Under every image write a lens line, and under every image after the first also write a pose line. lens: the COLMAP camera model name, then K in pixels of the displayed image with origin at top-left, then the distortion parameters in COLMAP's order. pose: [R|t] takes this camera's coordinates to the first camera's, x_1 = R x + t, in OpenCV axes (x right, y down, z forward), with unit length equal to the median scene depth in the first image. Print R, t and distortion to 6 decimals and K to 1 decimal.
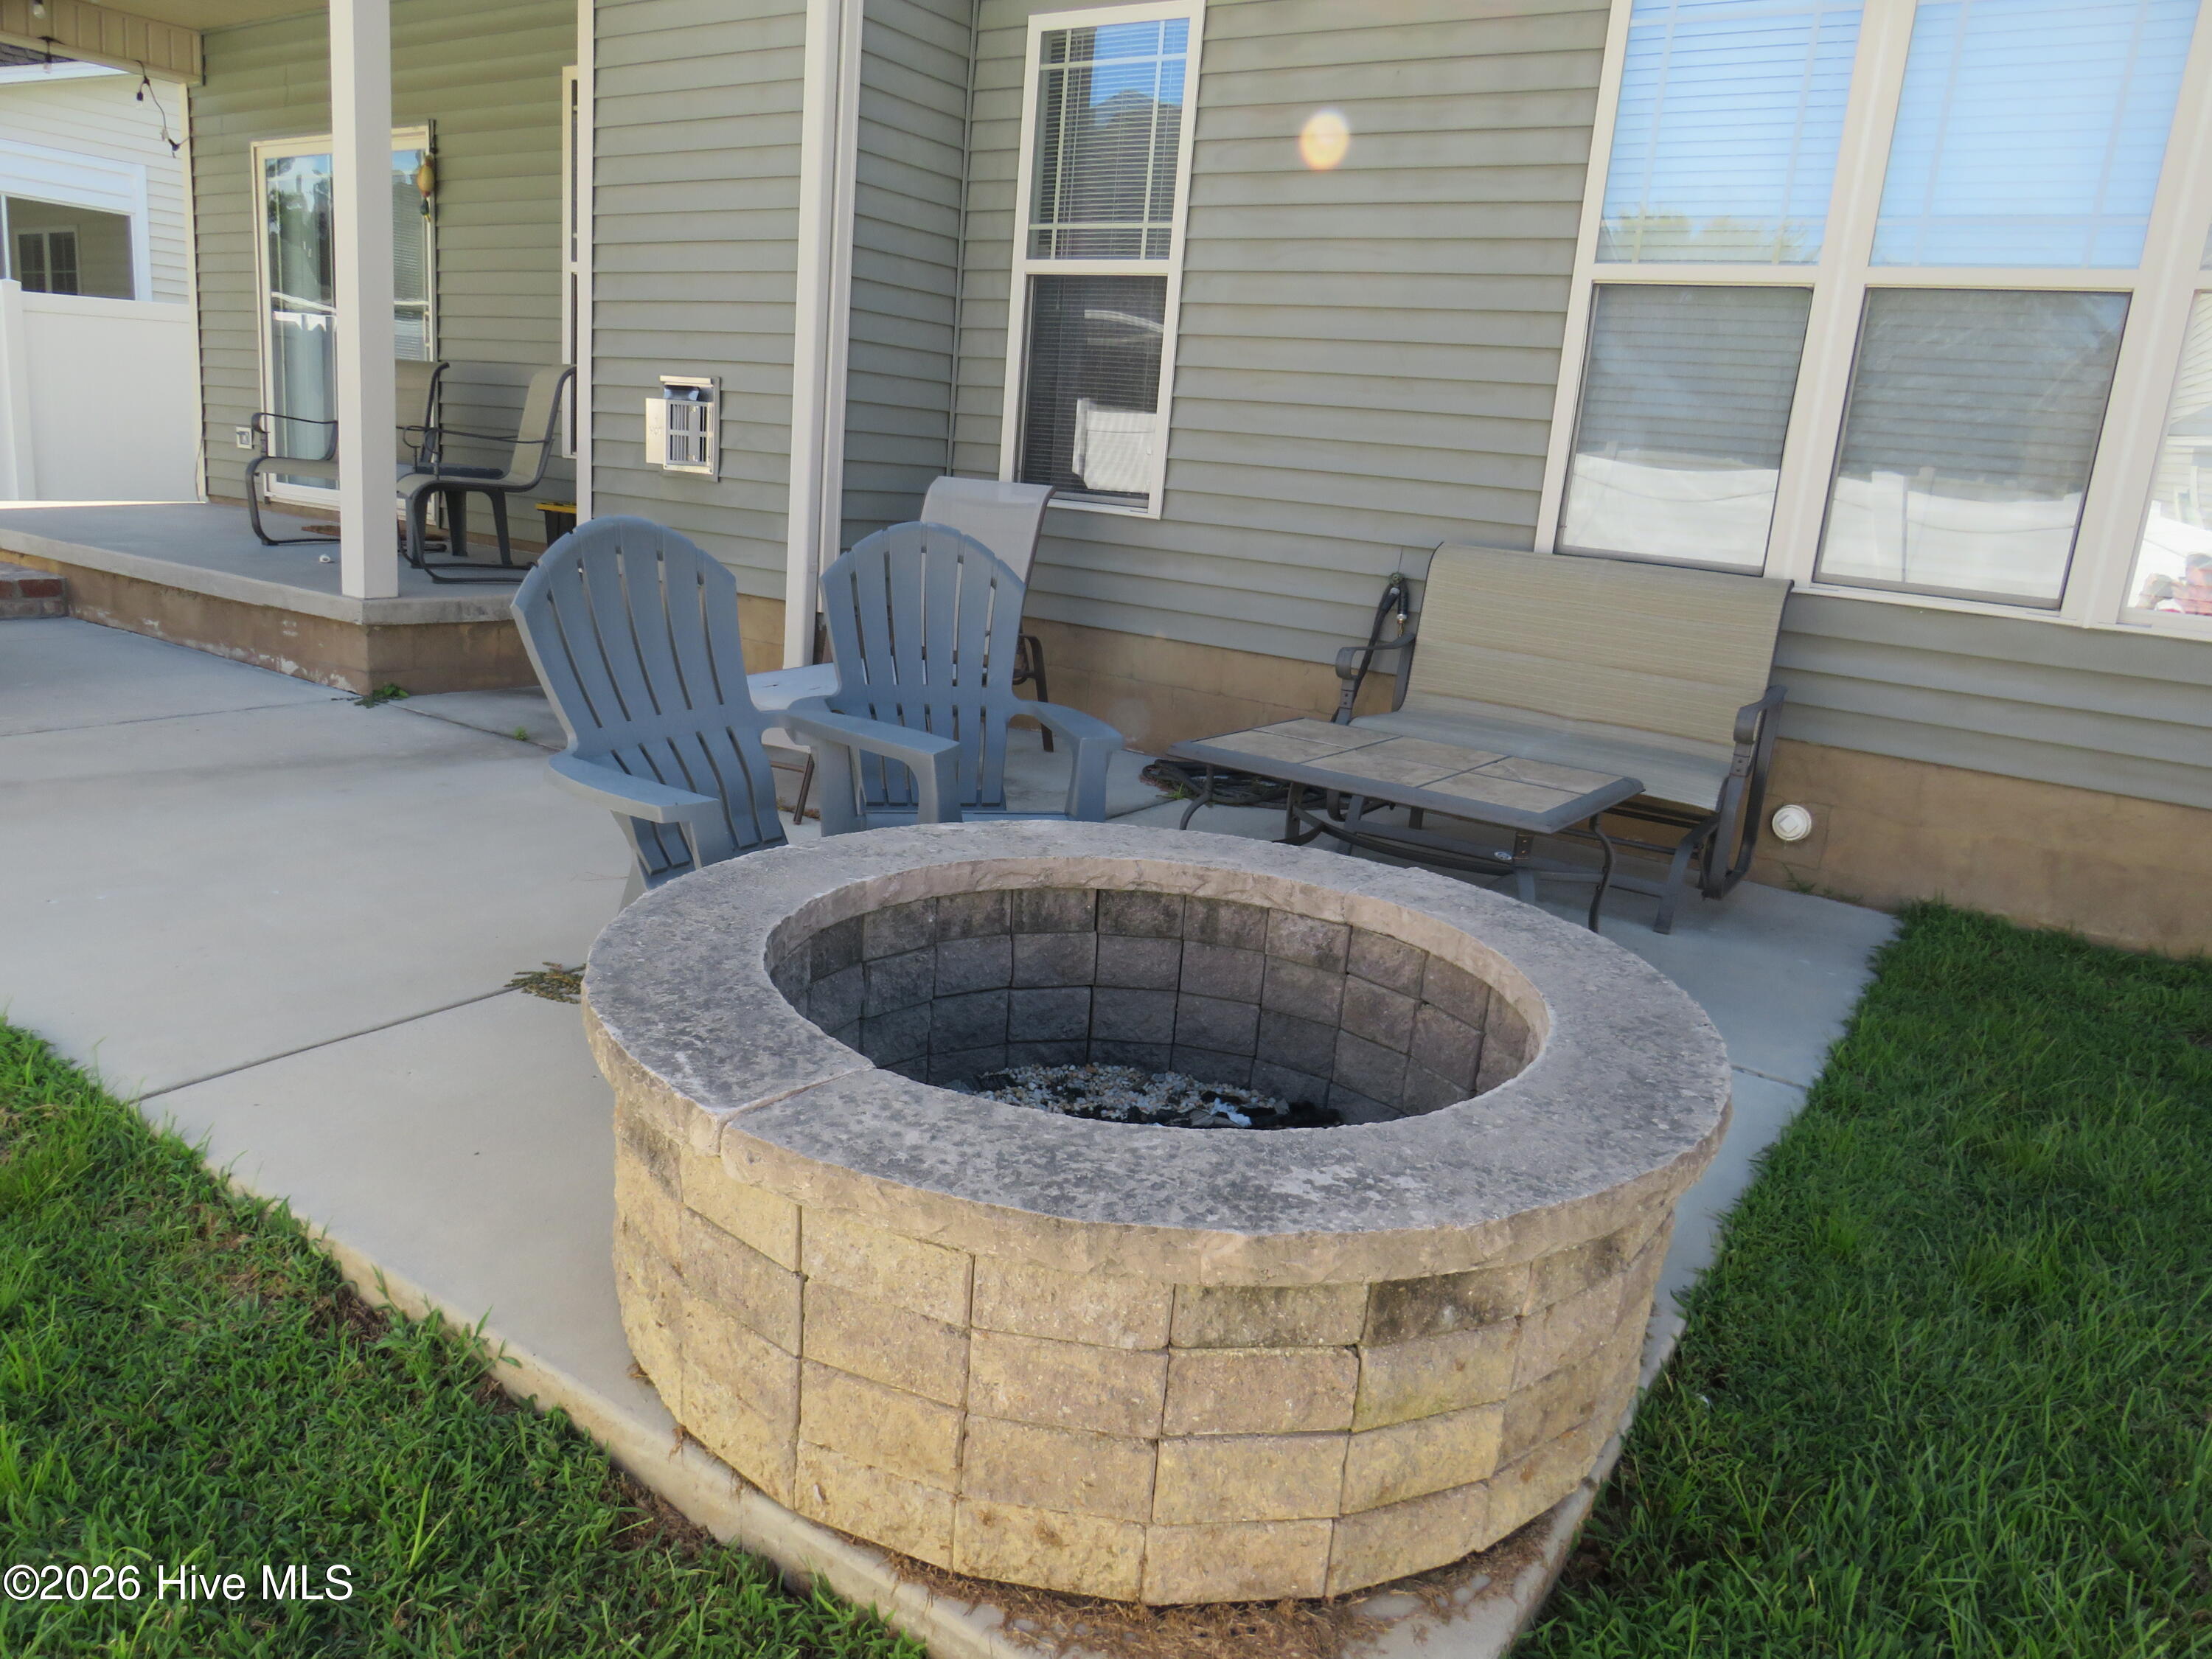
lens RADIAL K [[1568.2, 0, 1102.0], [0, 1568.2, 844.6], [0, 0, 1]] dist [-0.042544, 0.017956]
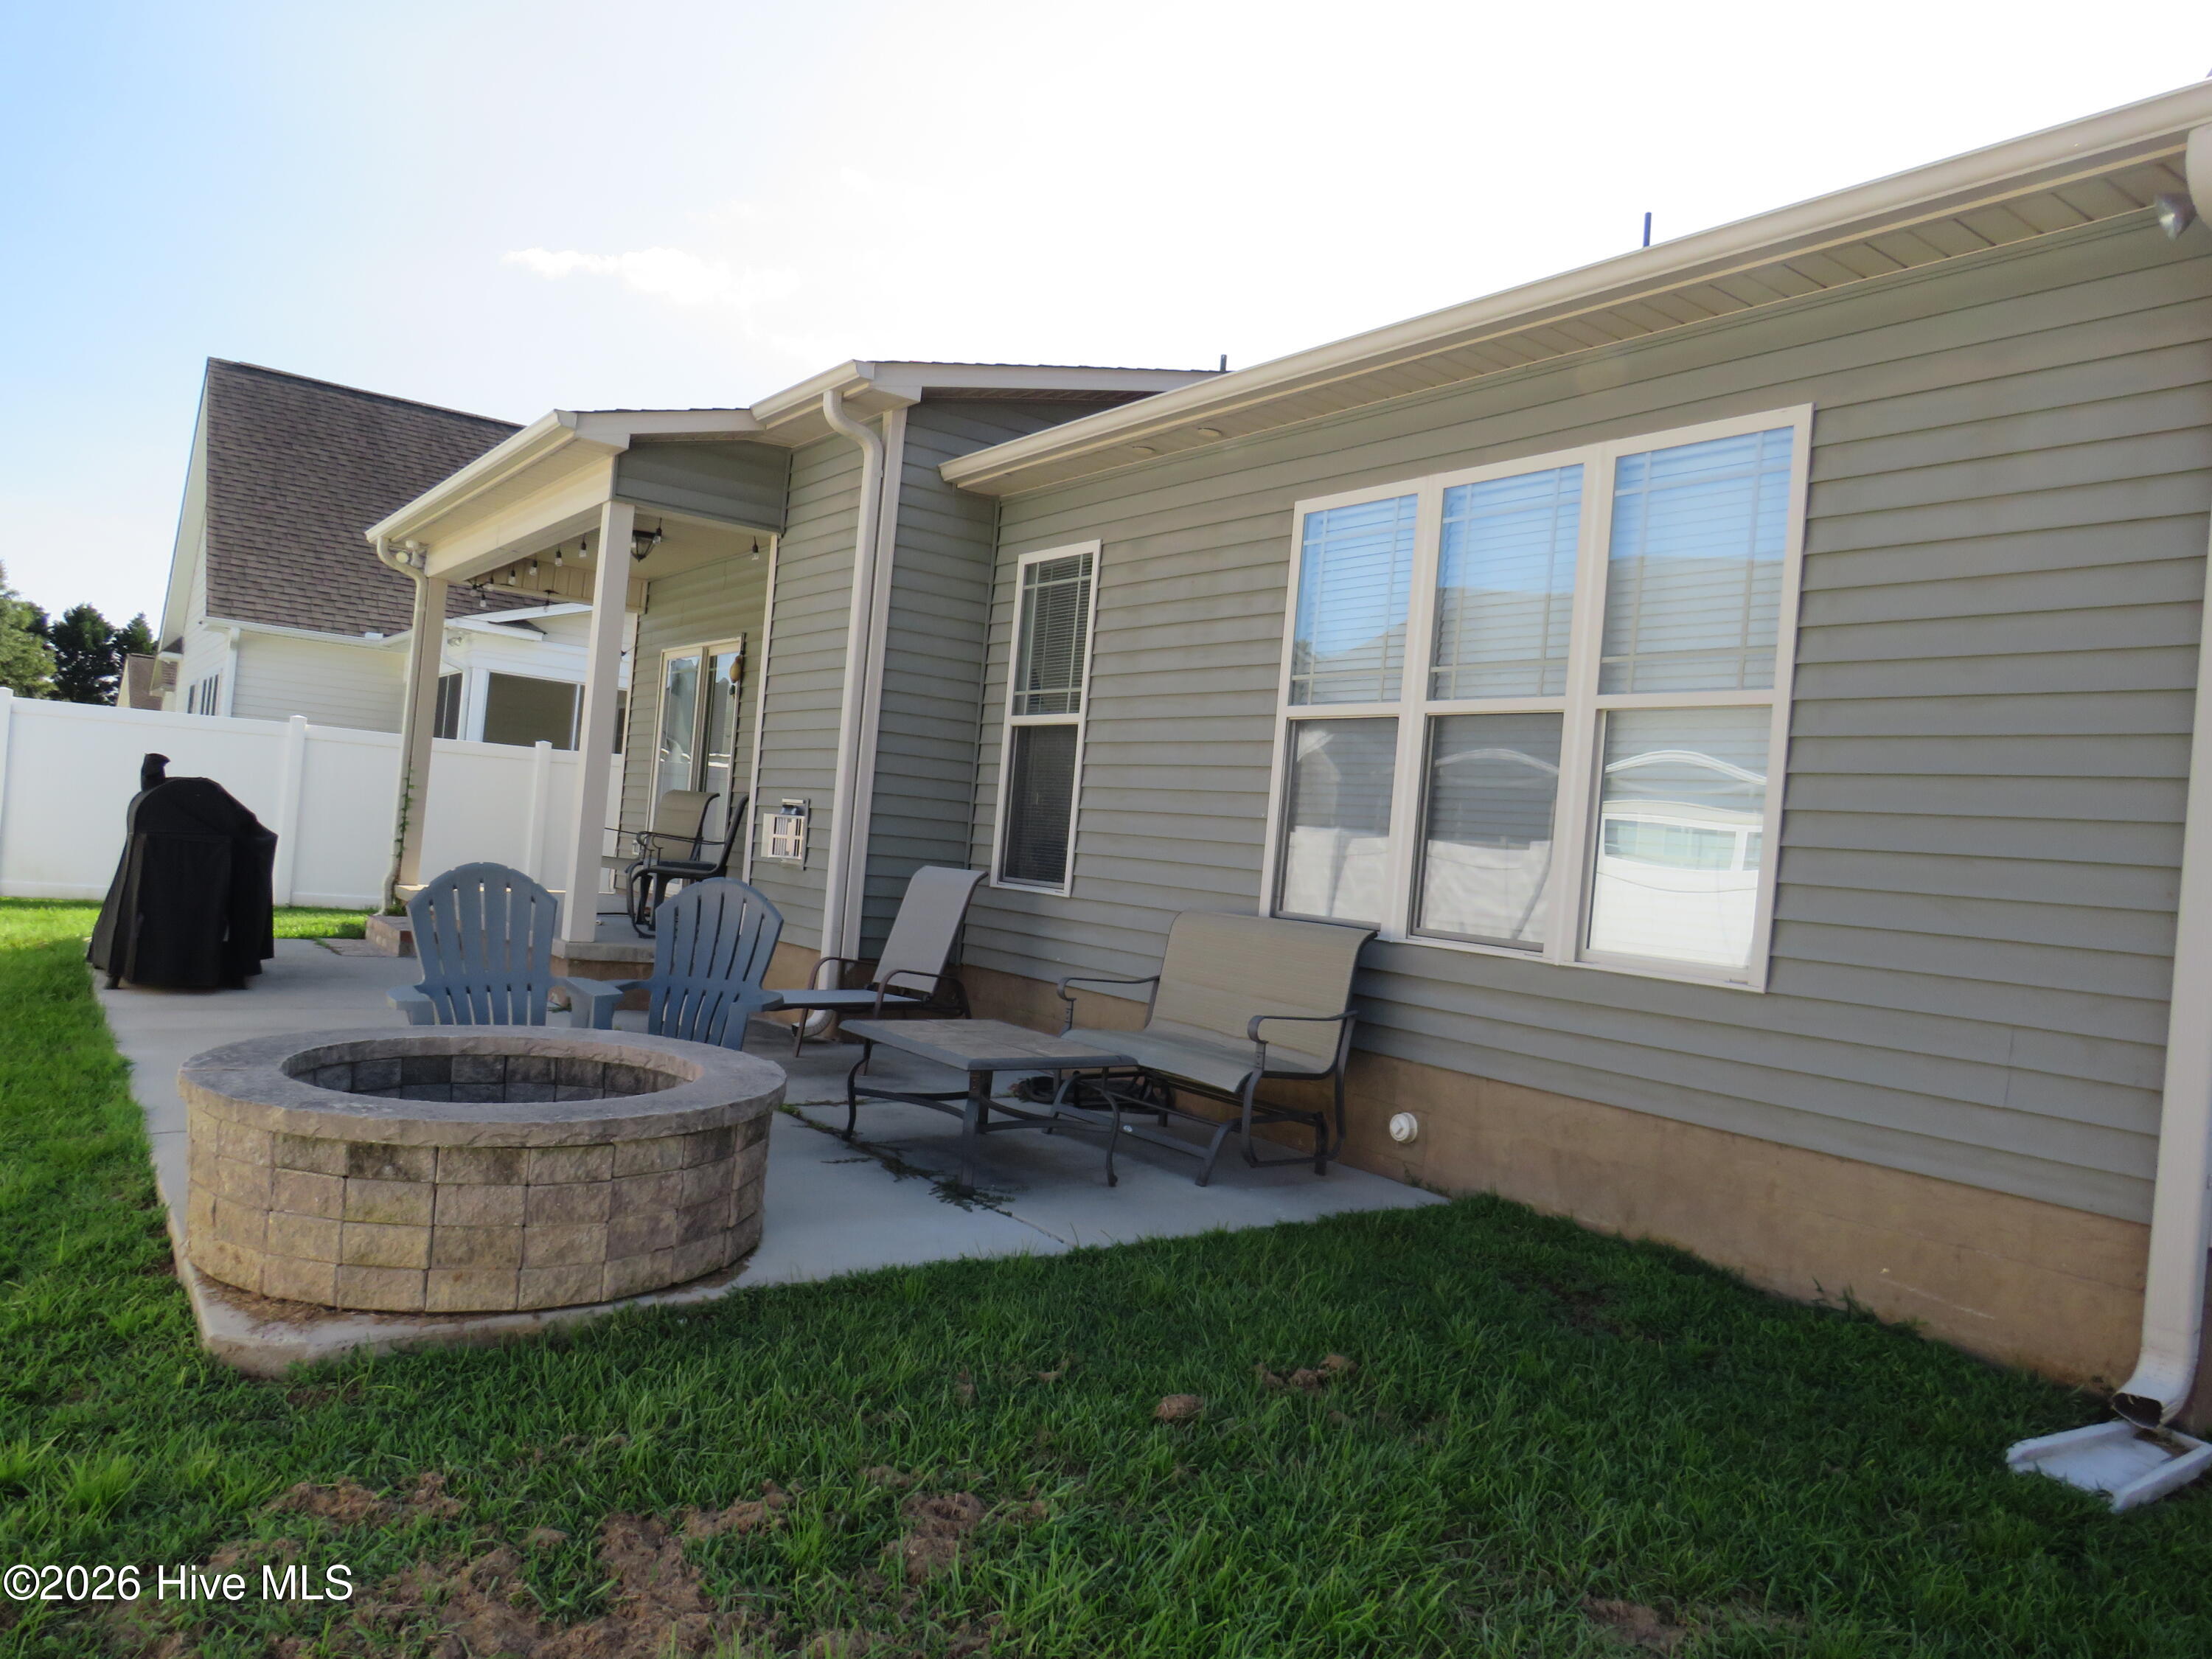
lens RADIAL K [[1568.2, 0, 1107.2], [0, 1568.2, 829.4], [0, 0, 1]] dist [-0.042544, 0.017956]
pose [[0.940713, -0.005842, -0.339153, 0.688420], [-0.089209, 0.960393, -0.263982, 0.115786], [0.327263, 0.278586, 0.902933, -0.285858]]
